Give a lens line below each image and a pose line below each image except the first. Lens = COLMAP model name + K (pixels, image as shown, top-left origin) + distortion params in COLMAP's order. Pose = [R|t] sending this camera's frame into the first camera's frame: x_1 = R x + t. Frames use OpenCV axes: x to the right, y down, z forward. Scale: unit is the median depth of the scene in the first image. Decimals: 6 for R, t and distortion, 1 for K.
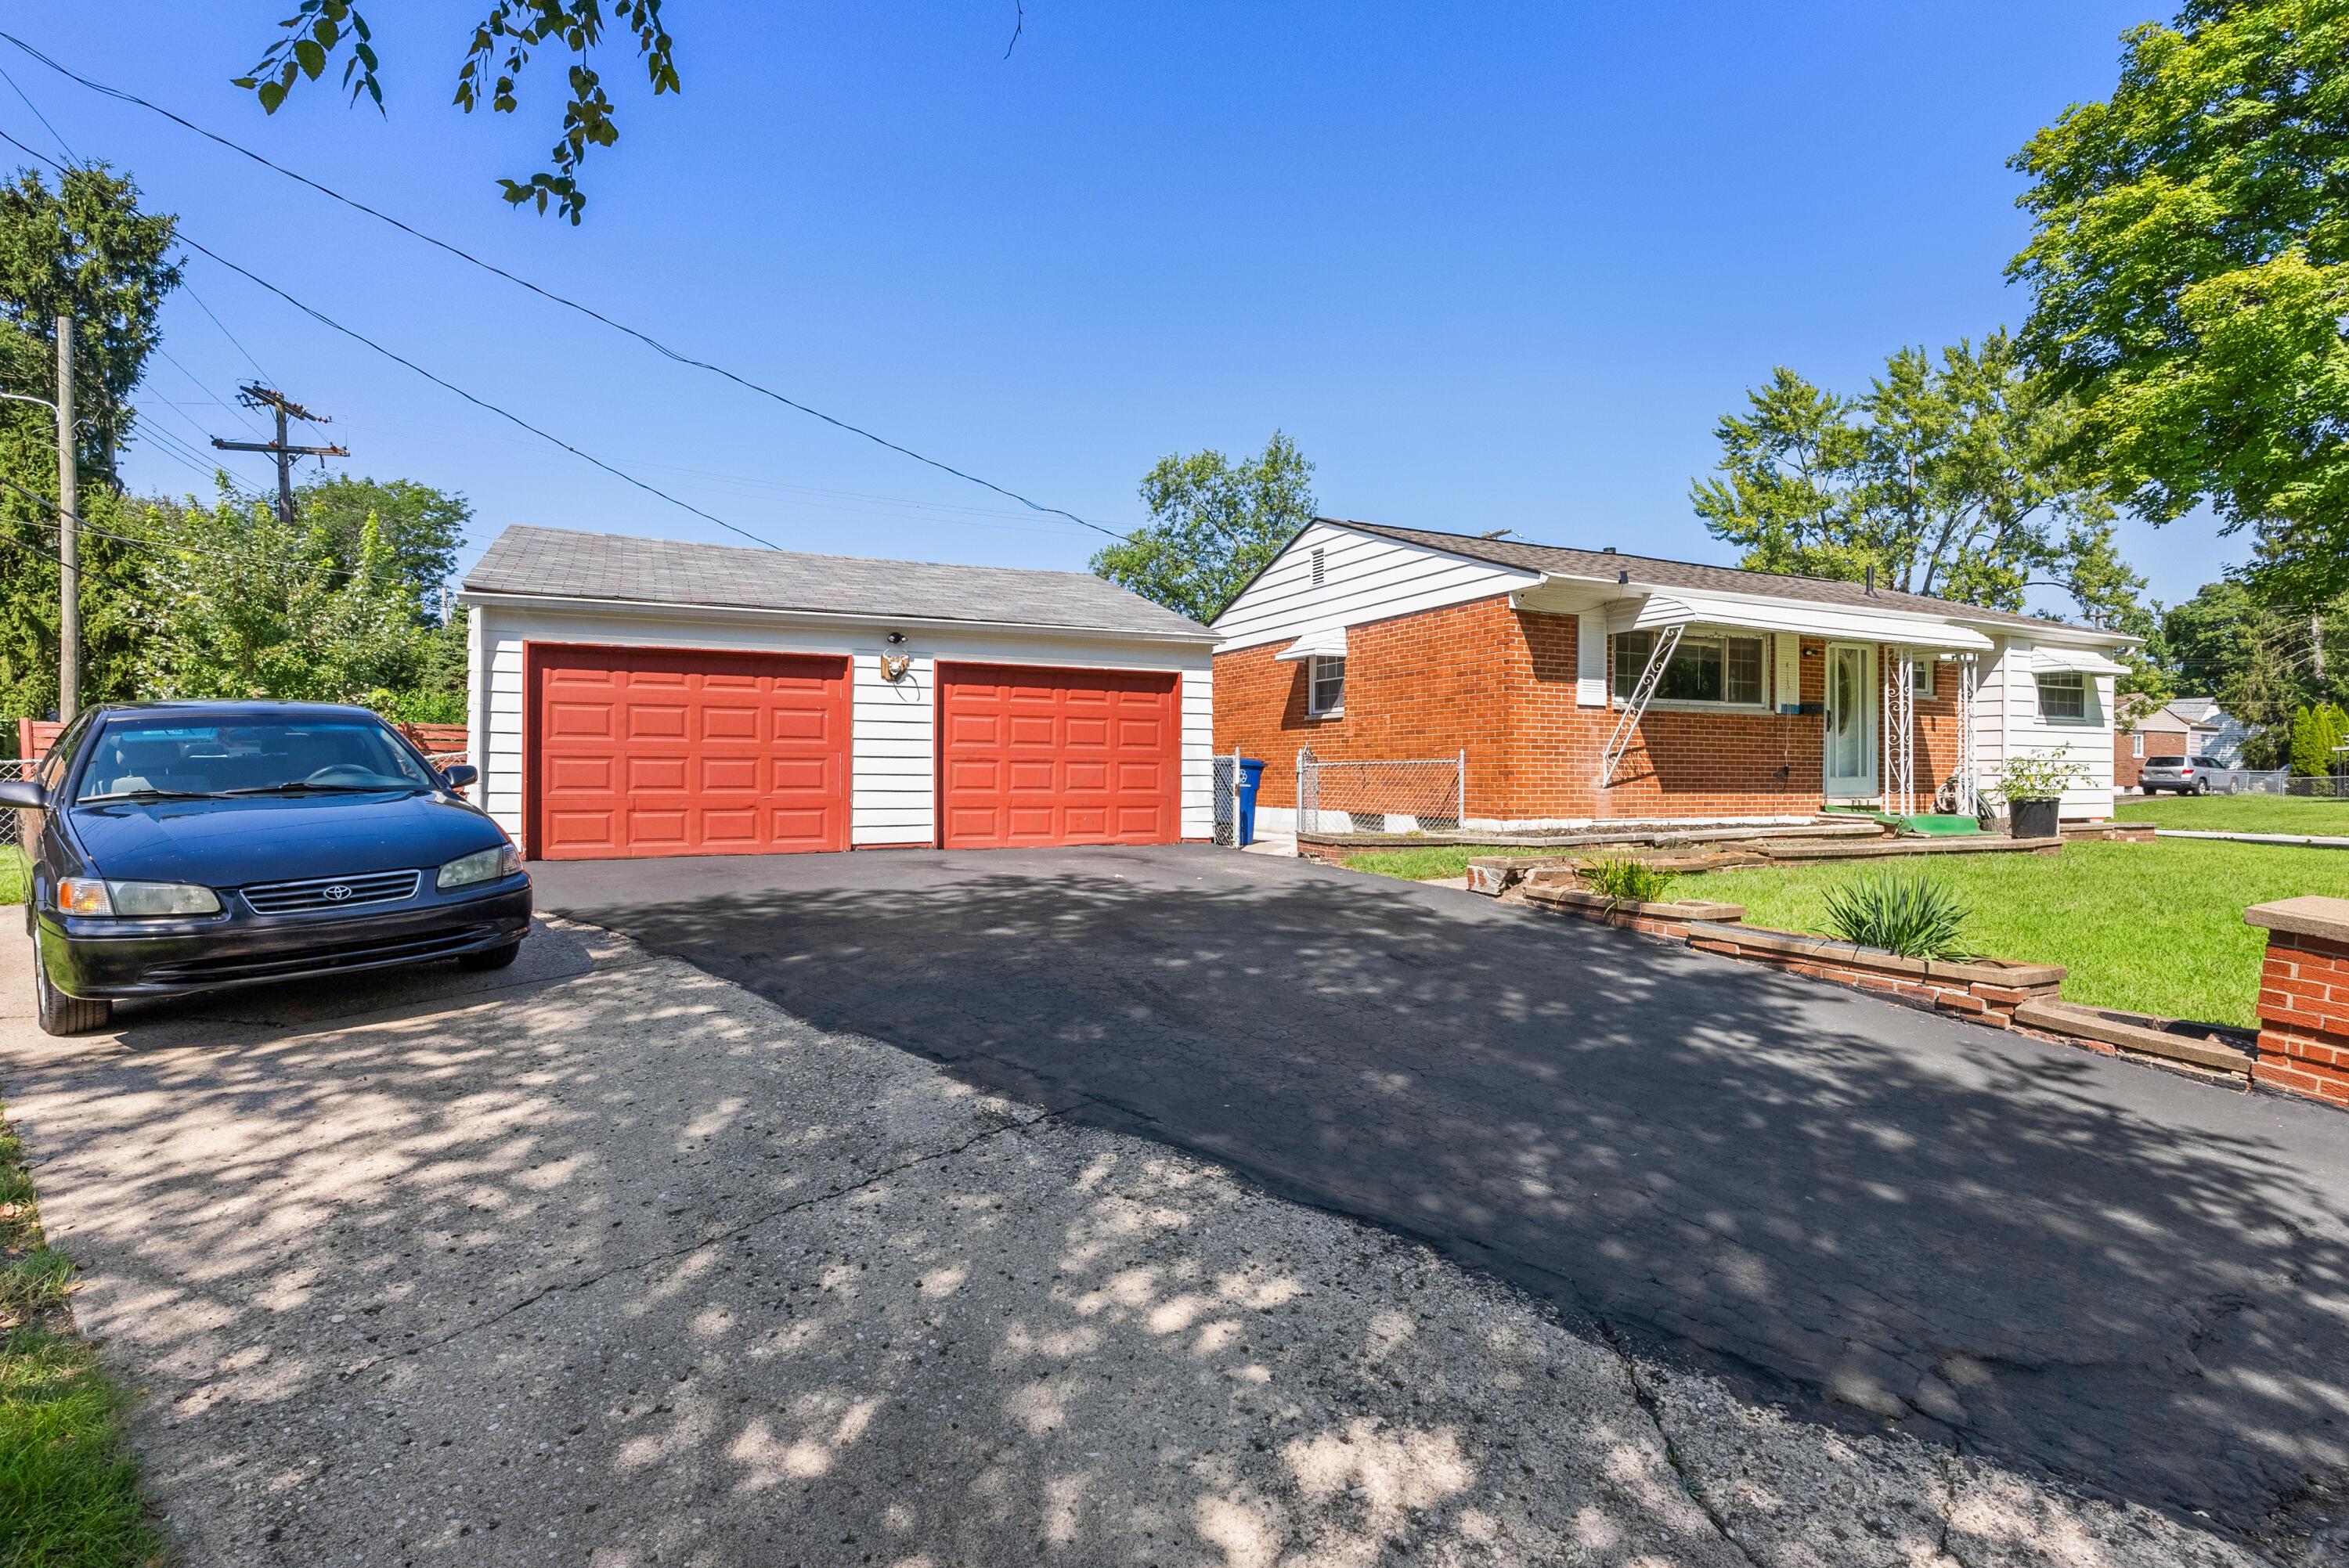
lens RADIAL K [[1129.5, 0, 1154.8], [0, 1129.5, 775.2], [0, 0, 1]] dist [0.001731, 0.001249]
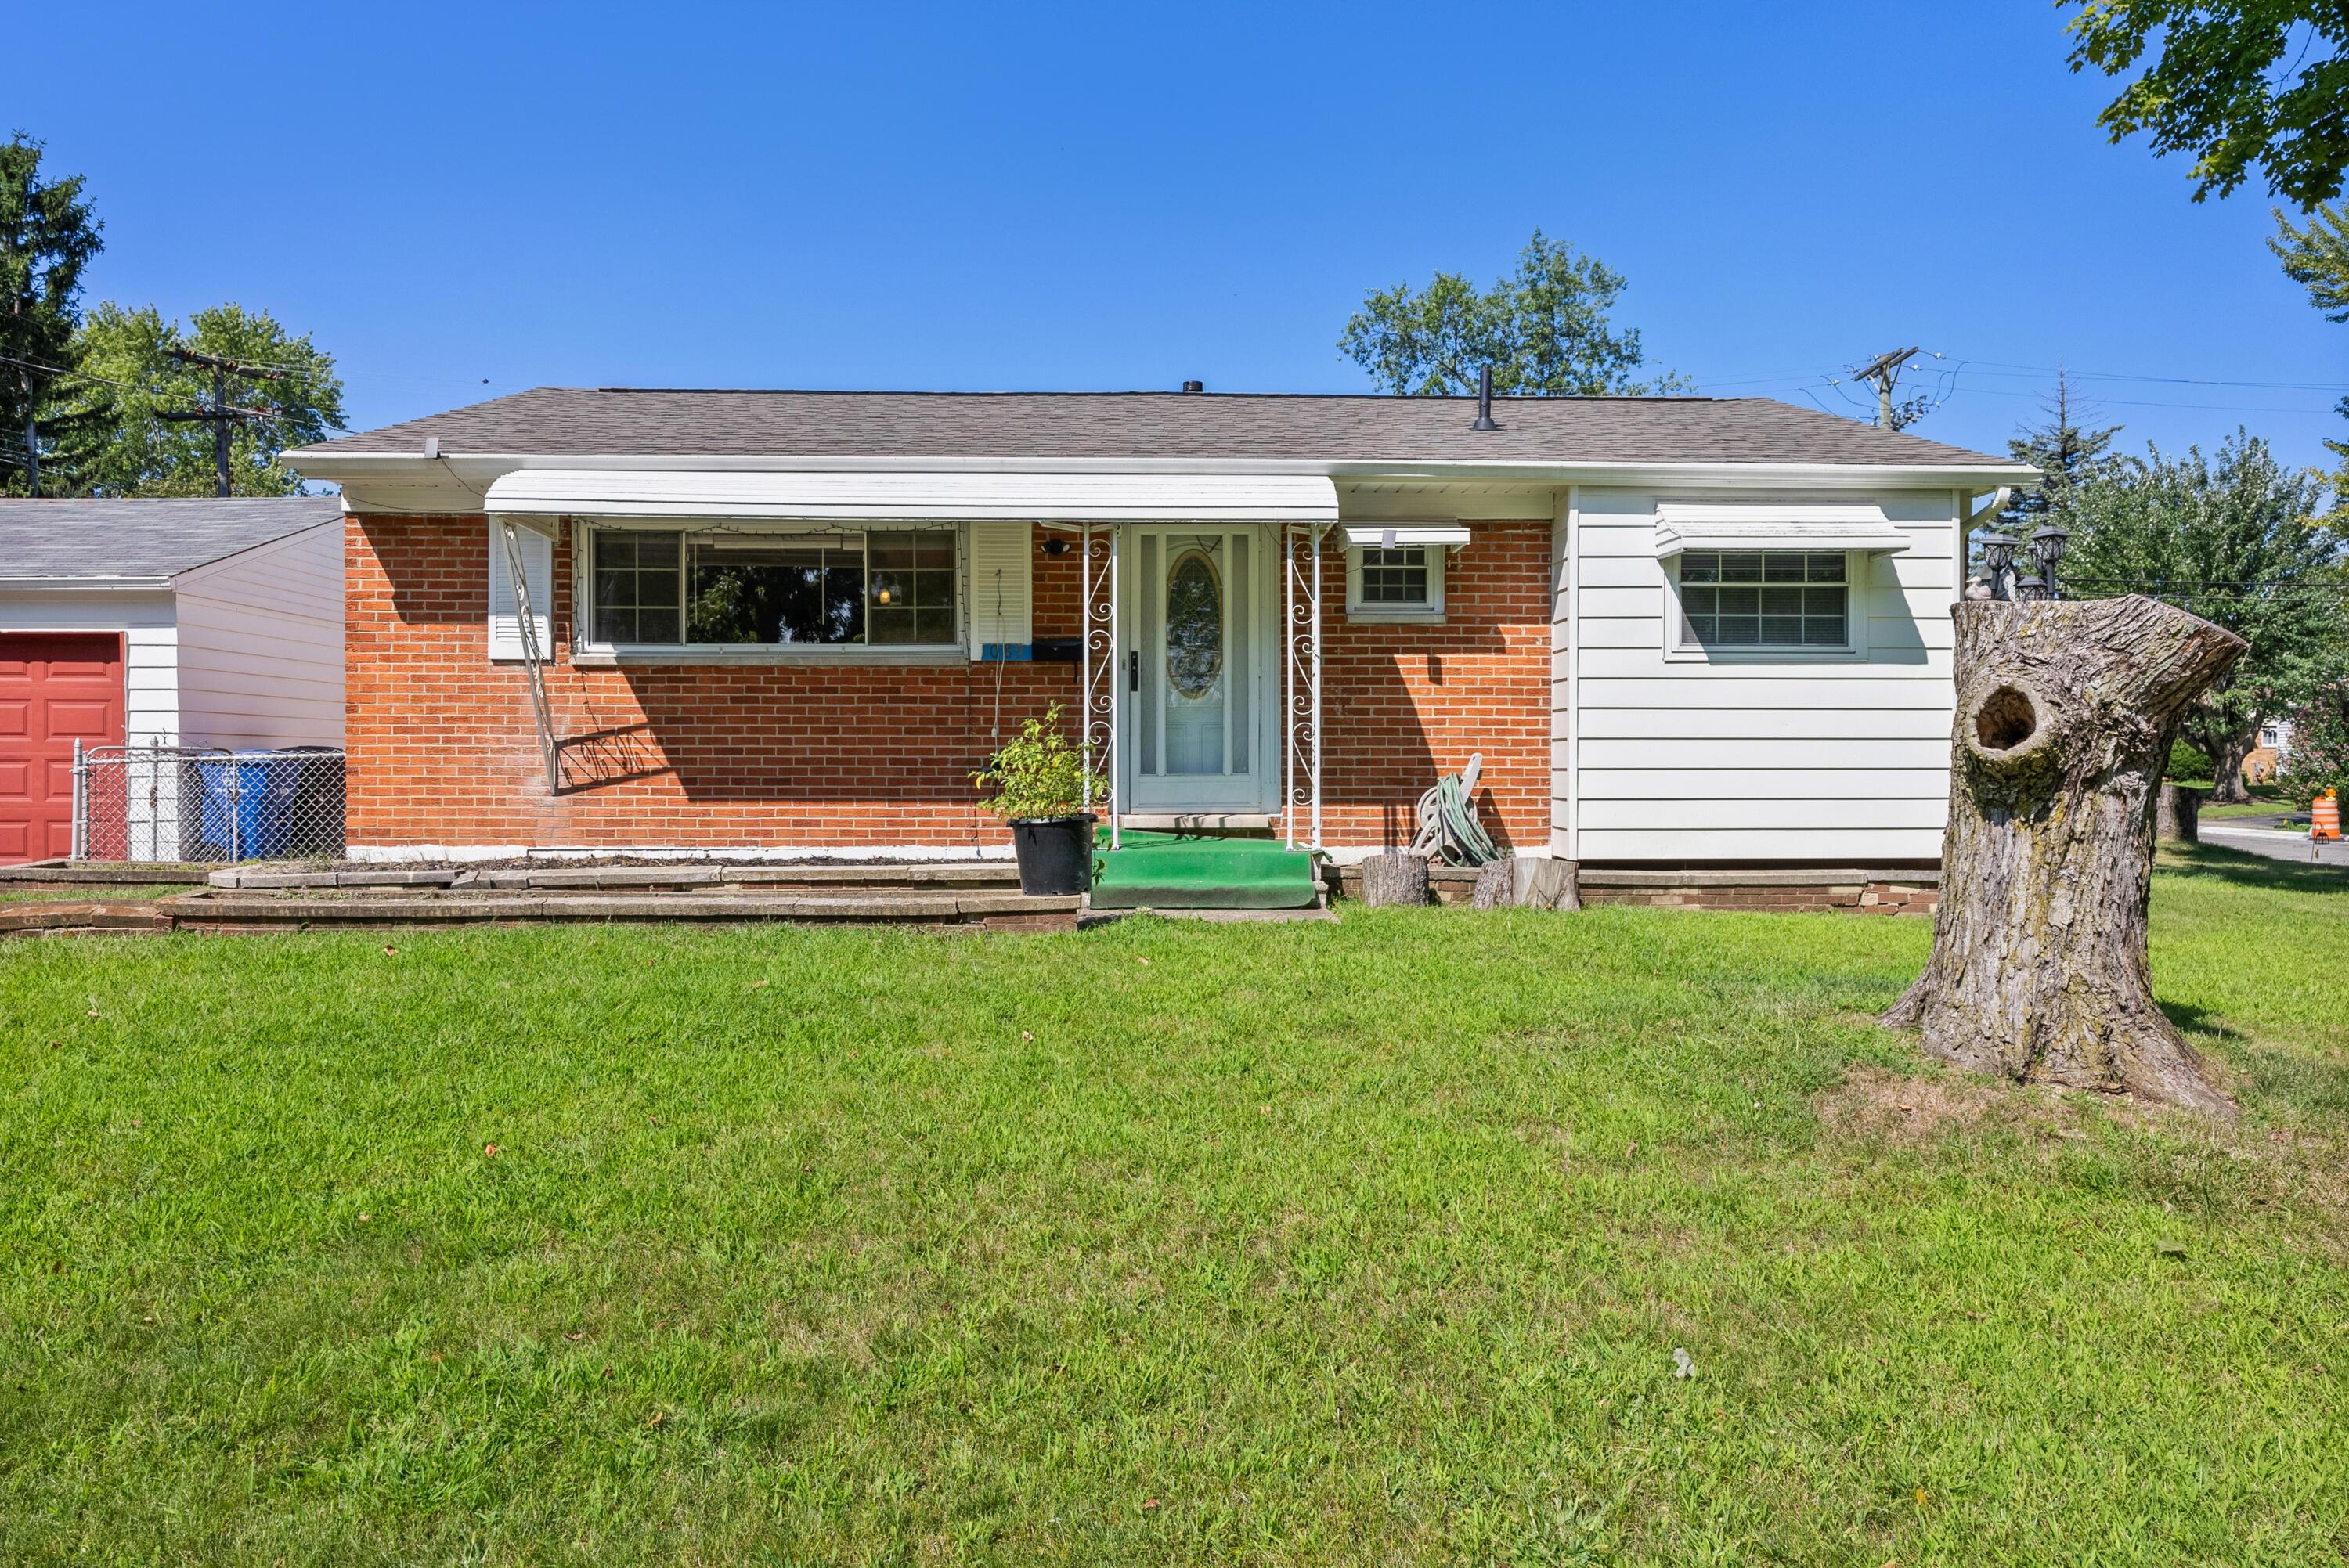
lens RADIAL K [[1576.2, 0, 1170.5], [0, 1576.2, 783.0], [0, 0, 1]] dist [-0.001263, 0.005014]
pose [[0.916934, -0.001944, -0.399035, 1.021026], [0.005319, 0.999959, 0.007352, 0.000411], [0.399004, -0.008864, 0.916906, 0.348863]]
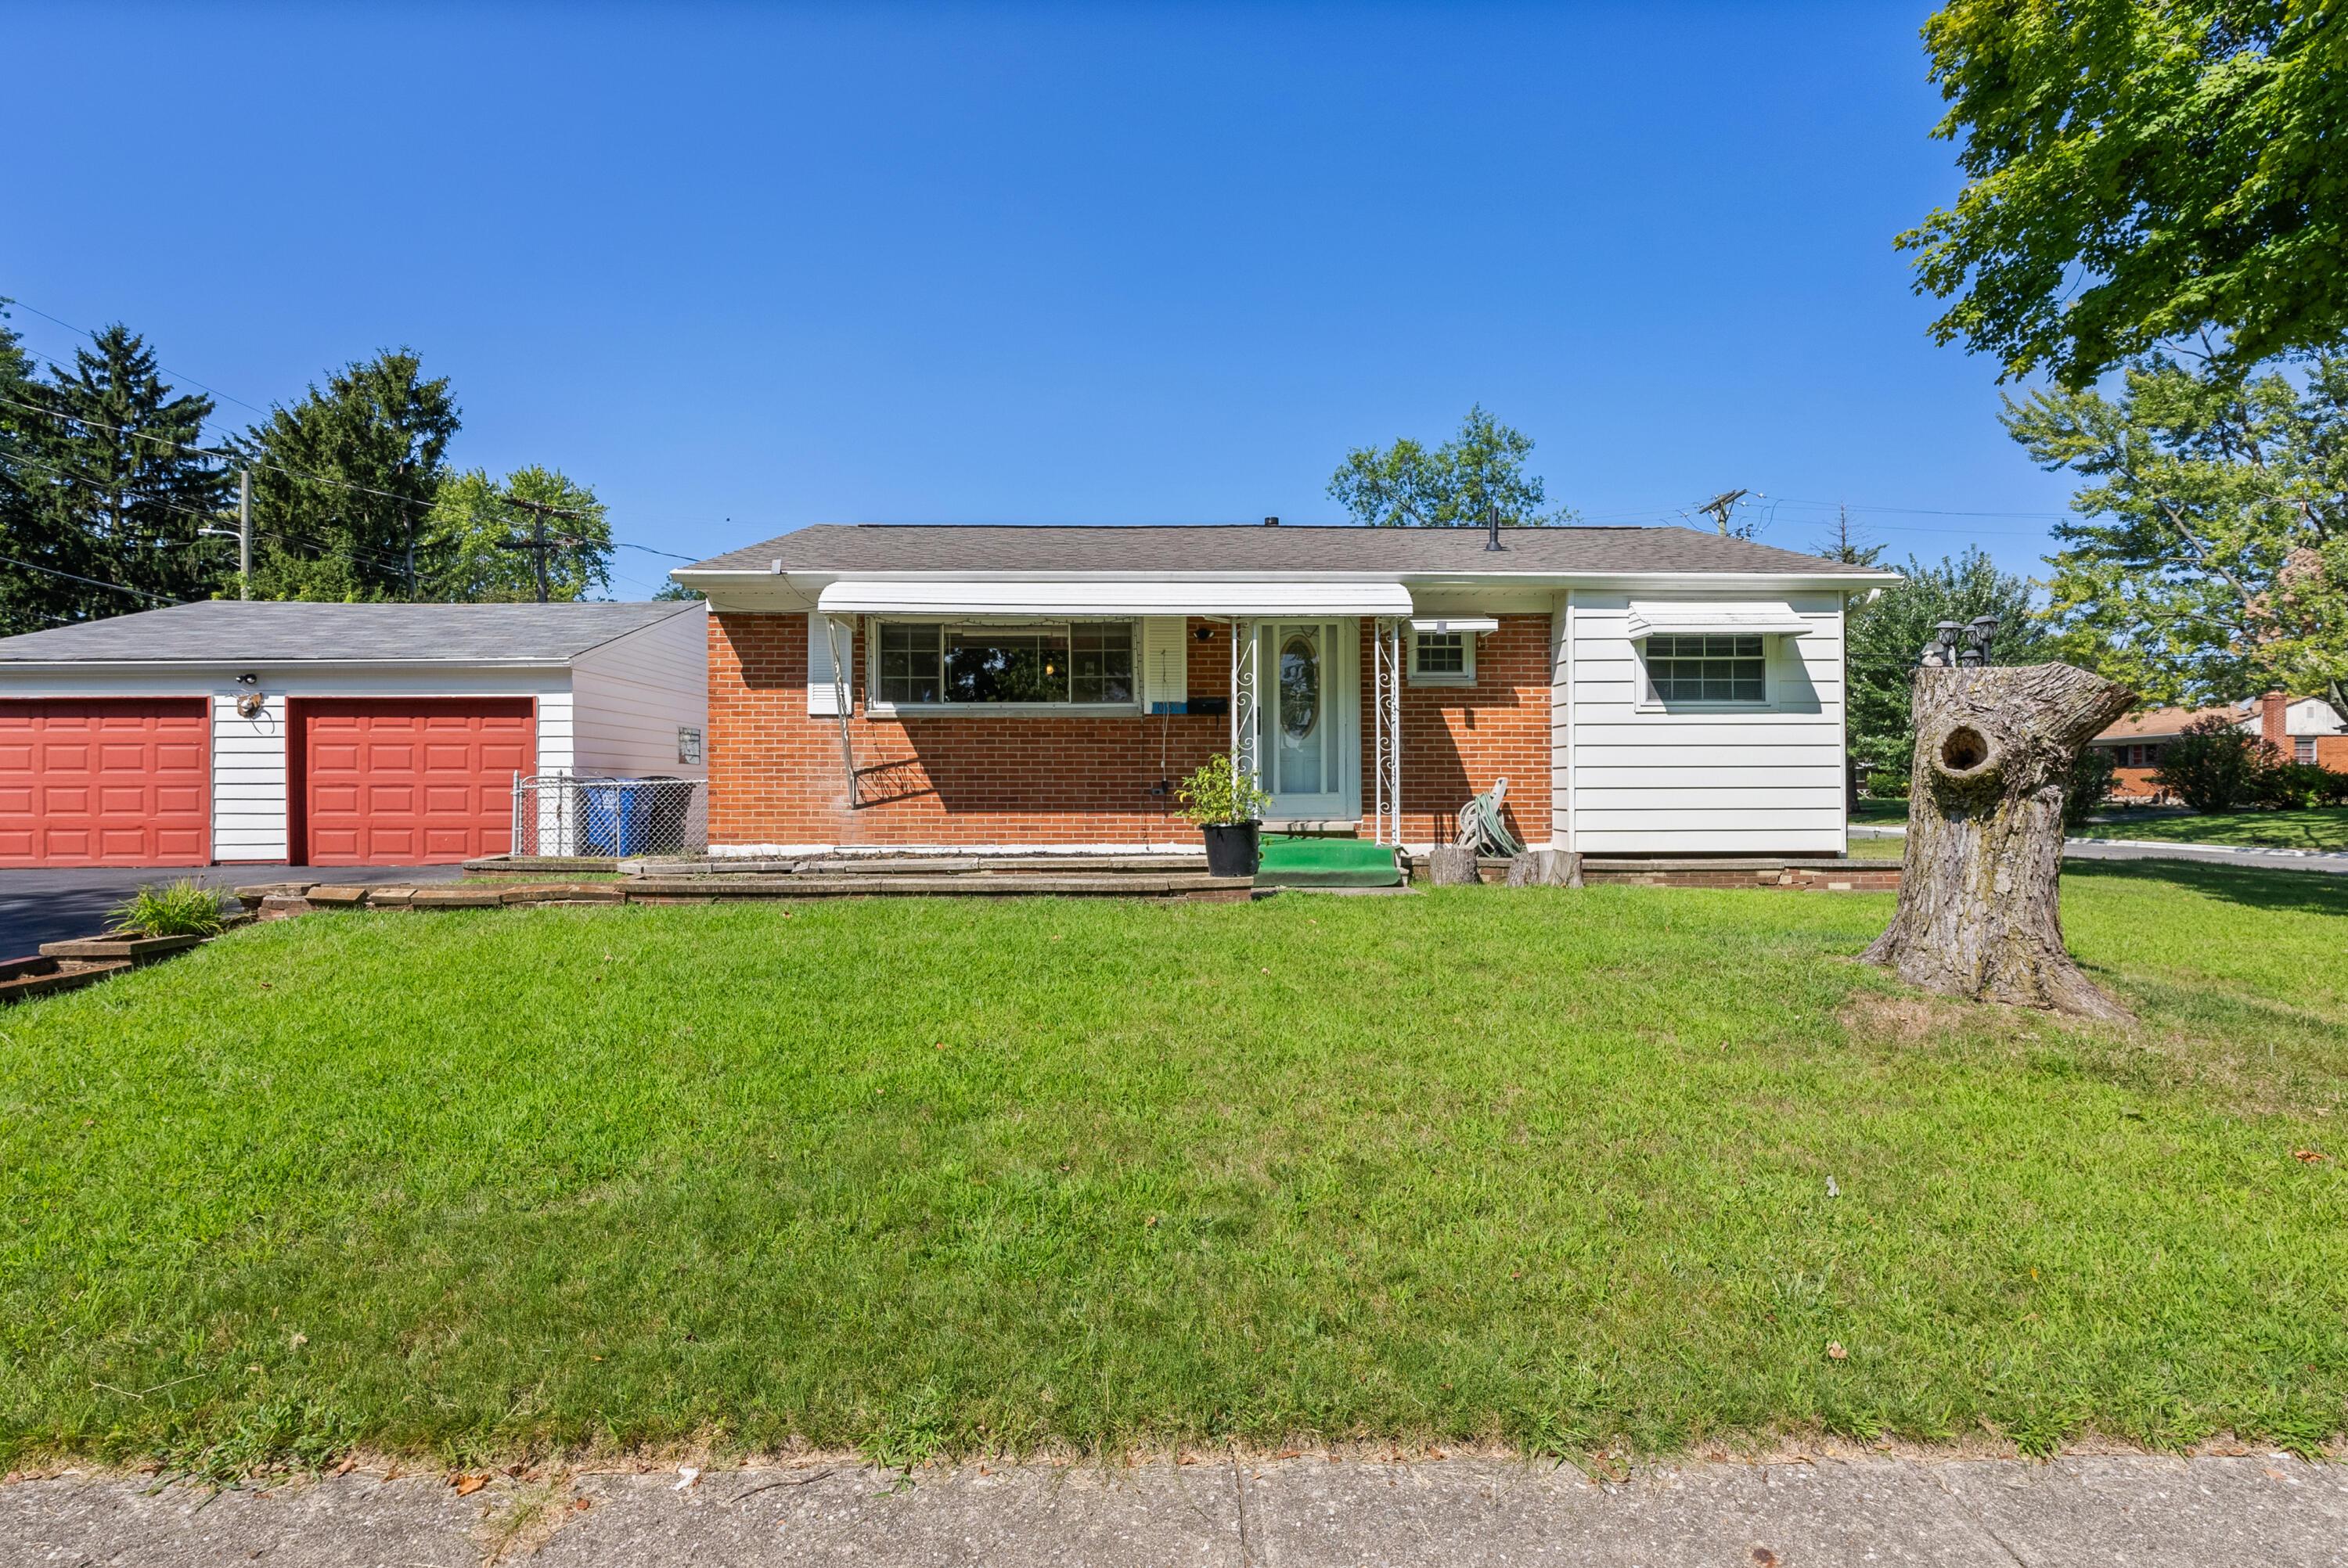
lens RADIAL K [[1129.0, 0, 1172.8], [0, 1129.0, 791.9], [0, 0, 1]] dist [0.001731, 0.001249]
pose [[0.912324, -0.008793, -0.409374, 0.959169], [0.008336, 0.999961, -0.002901, 0.002767], [0.409383, -0.000766, 0.912362, 0.303833]]
